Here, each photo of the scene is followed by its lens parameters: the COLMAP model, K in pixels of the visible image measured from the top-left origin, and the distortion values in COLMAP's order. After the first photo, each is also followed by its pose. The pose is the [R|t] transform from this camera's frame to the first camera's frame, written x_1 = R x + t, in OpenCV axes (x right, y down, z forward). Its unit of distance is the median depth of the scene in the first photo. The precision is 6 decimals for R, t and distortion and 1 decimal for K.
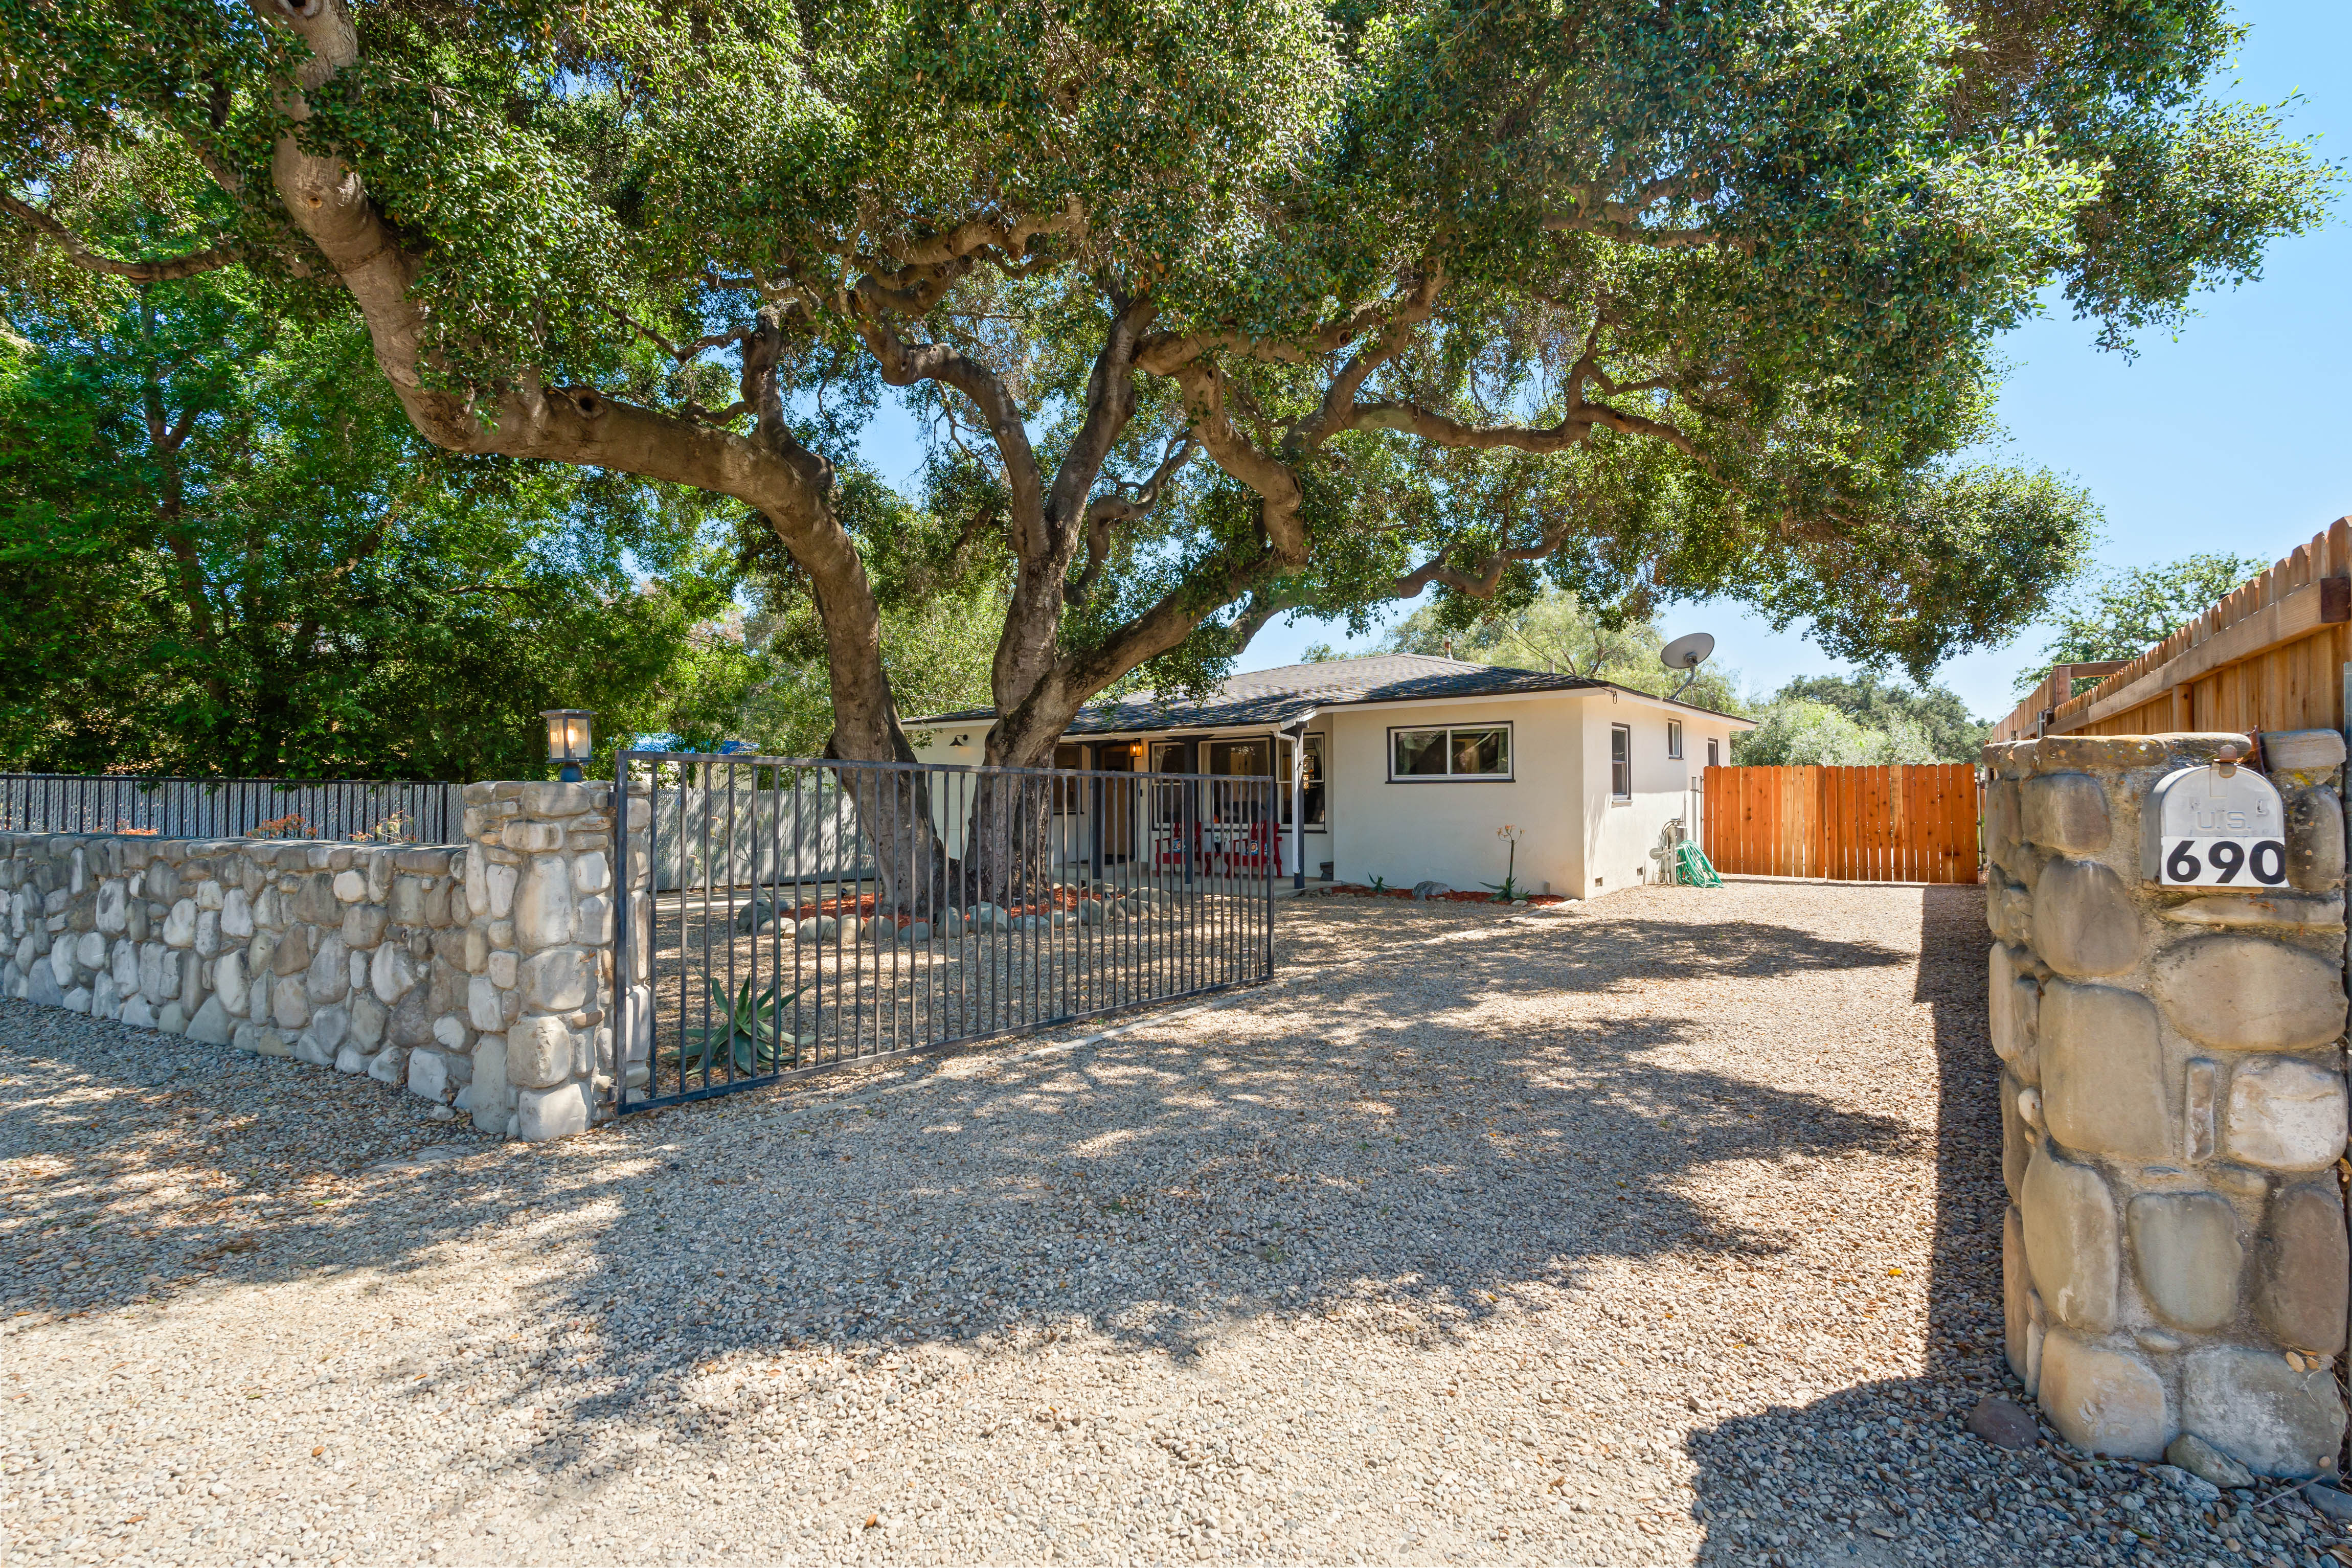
lens RADIAL K [[1039.7, 0, 1176.0], [0, 1039.7, 784.0], [0, 0, 1]] dist [-0.000738, 0.000402]
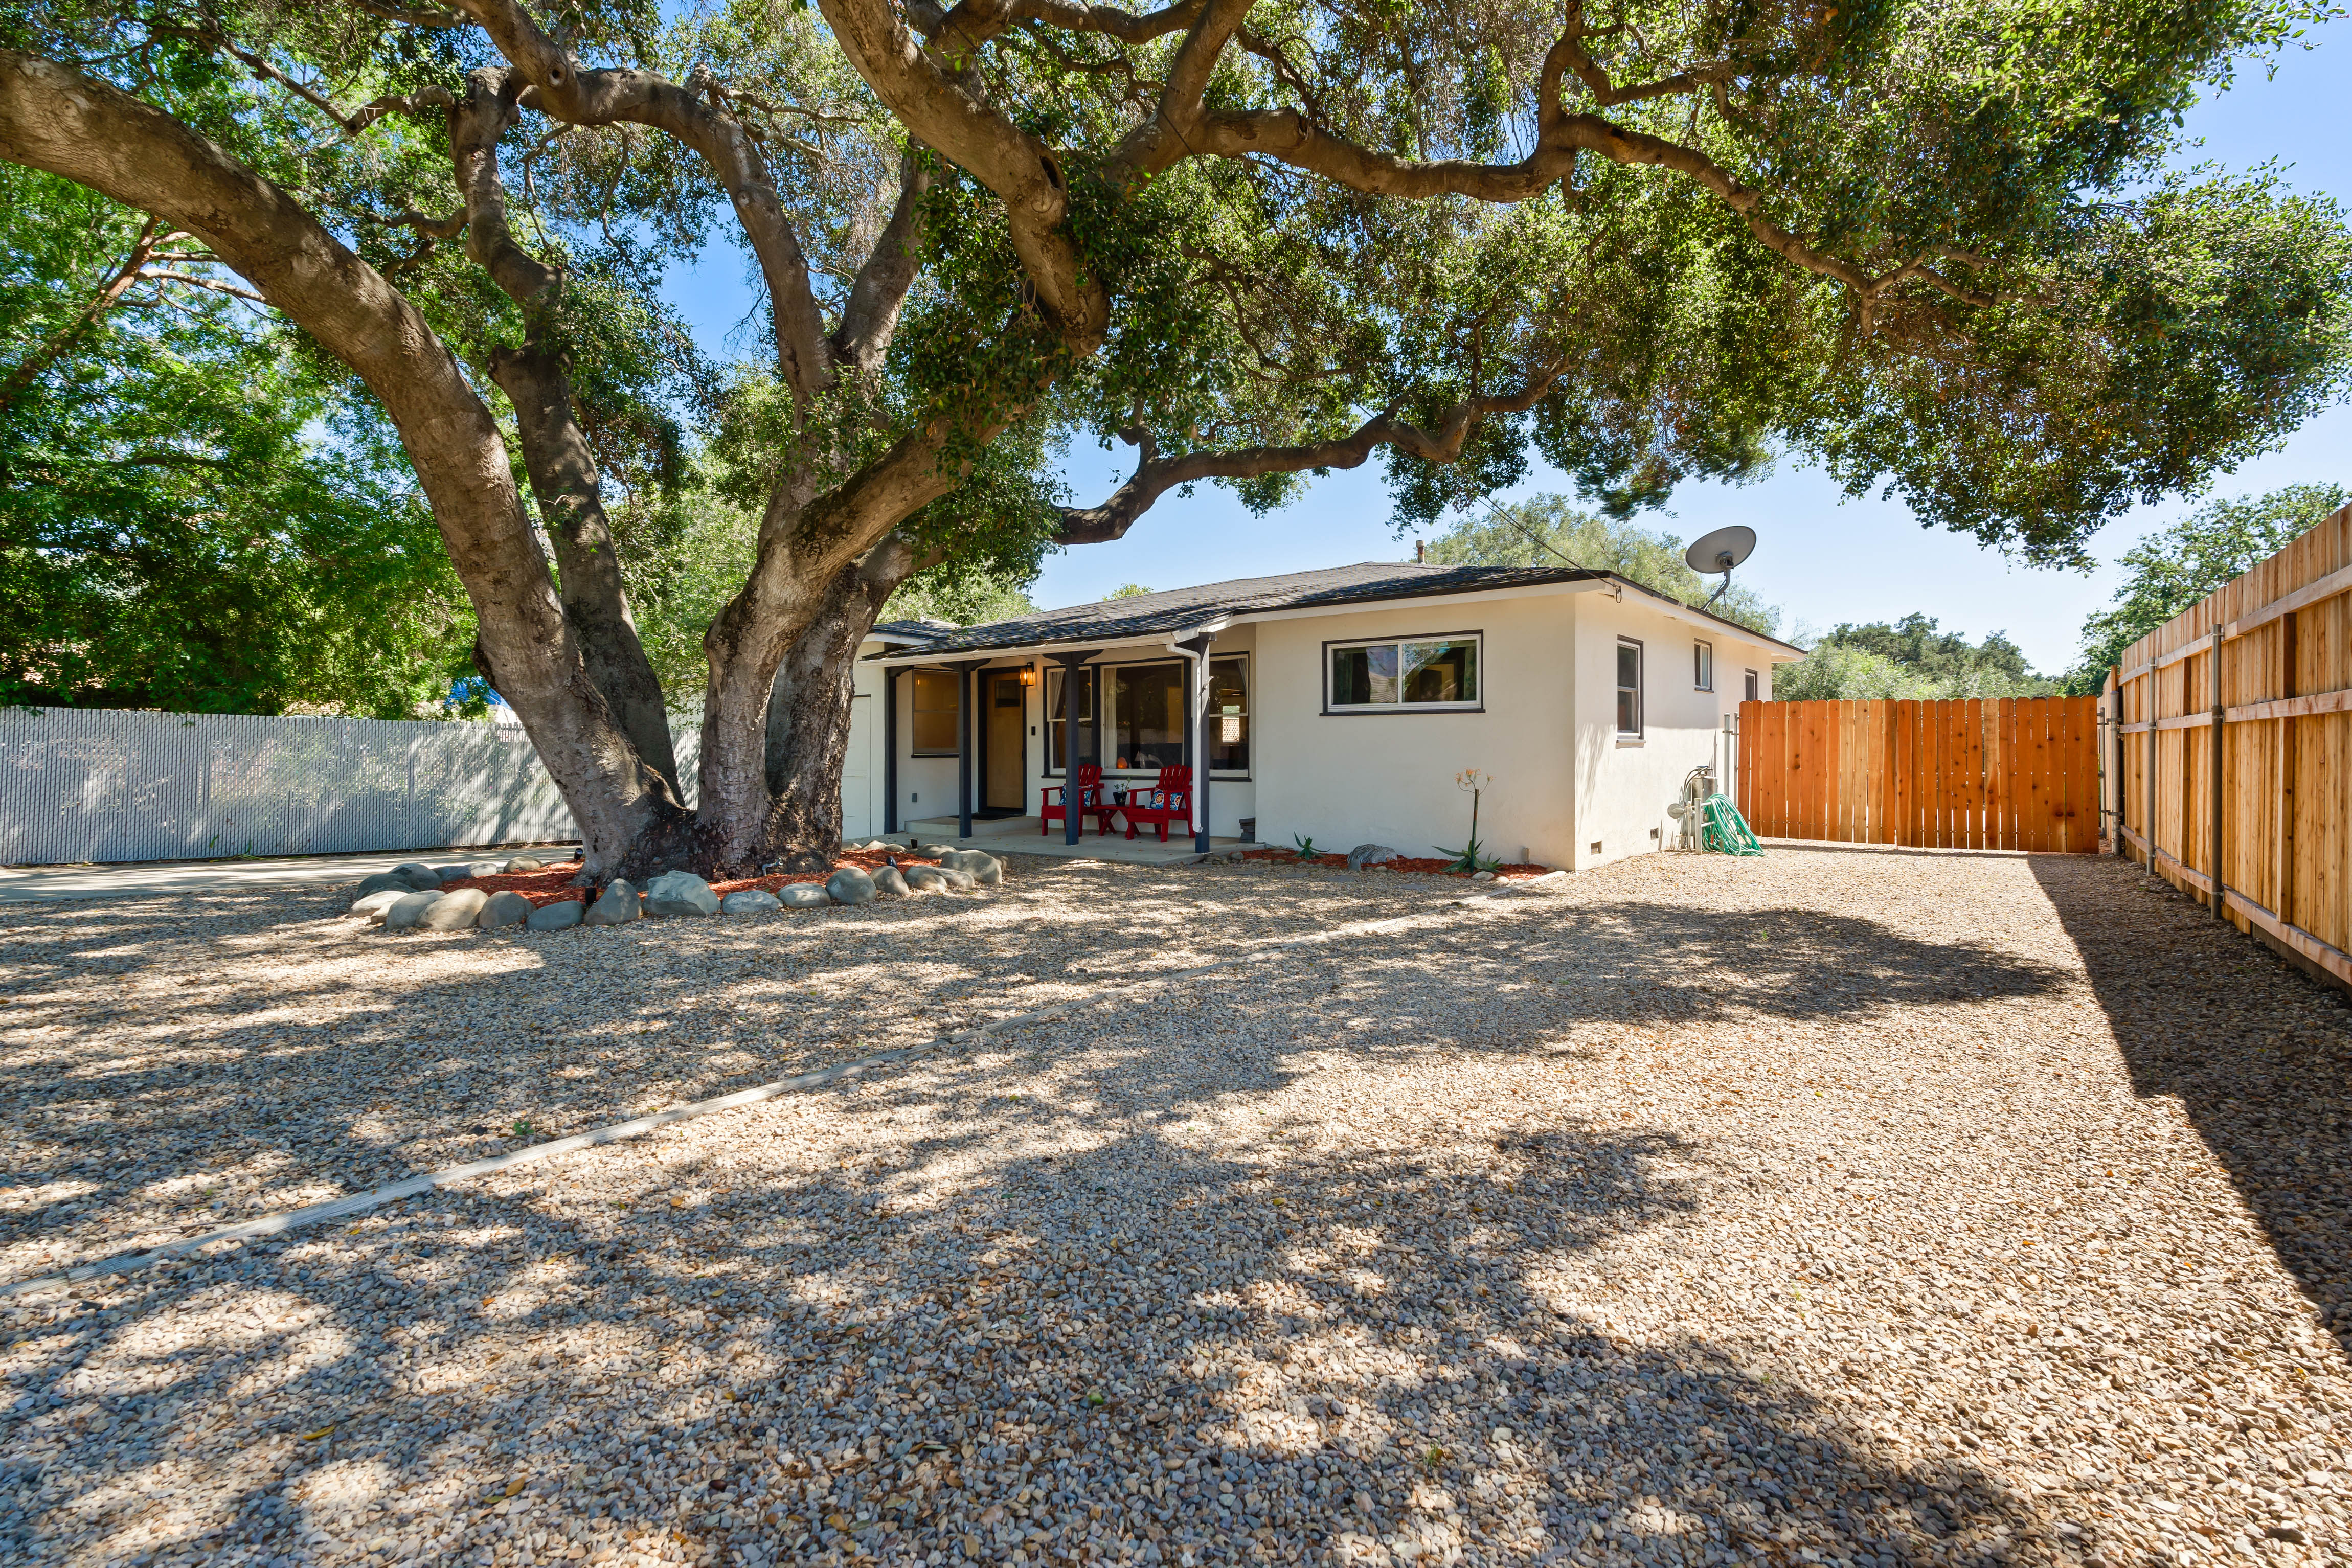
lens RADIAL K [[1071.2, 0, 1179.1], [0, 1071.2, 744.8], [0, 0, 1]] dist [-0.002504, 0.000947]
pose [[0.999896, 0.007712, -0.012151, 0.106634], [-0.007641, 0.999954, 0.005872, 0.016840], [0.012196, -0.005779, 0.999909, 0.210121]]
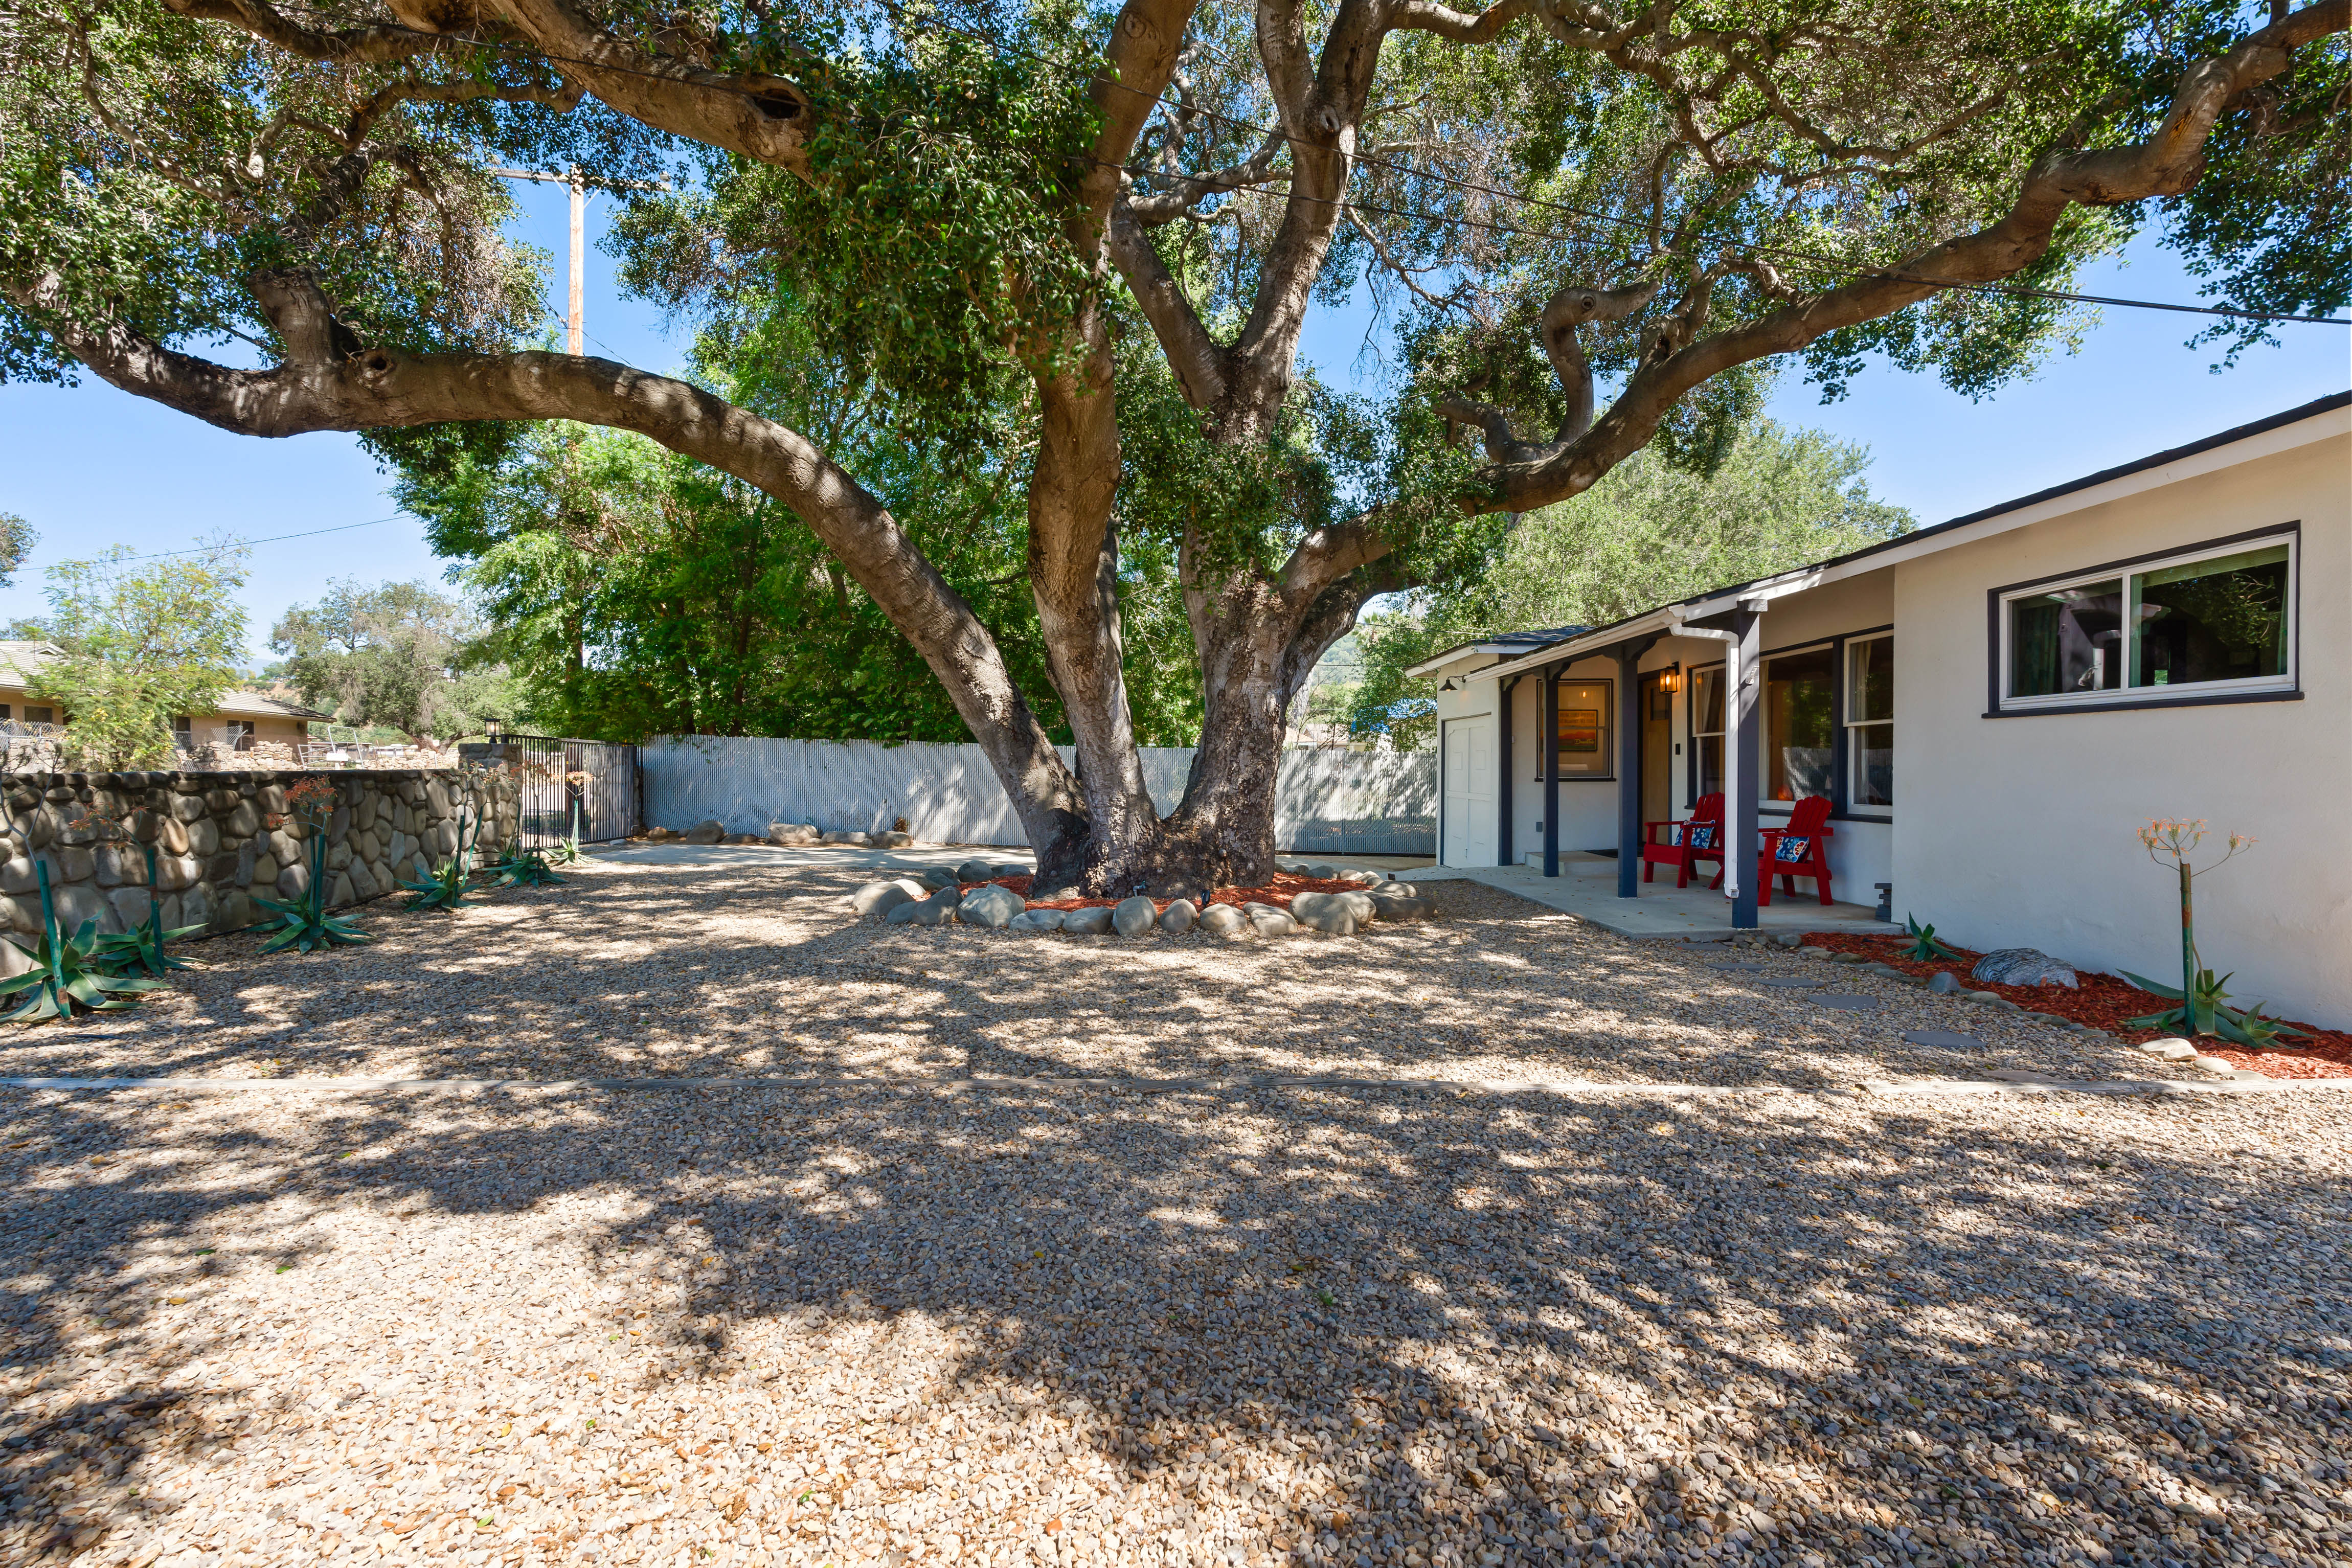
lens RADIAL K [[1039.7, 0, 1176.0], [0, 1039.7, 784.0], [0, 0, 1]] dist [-0.000738, 0.000402]
pose [[0.601611, 0.024967, -0.798399, 0.347227], [0.000341, 0.999503, 0.031513, 0.014117], [0.798789, -0.019231, 0.601304, 0.443279]]
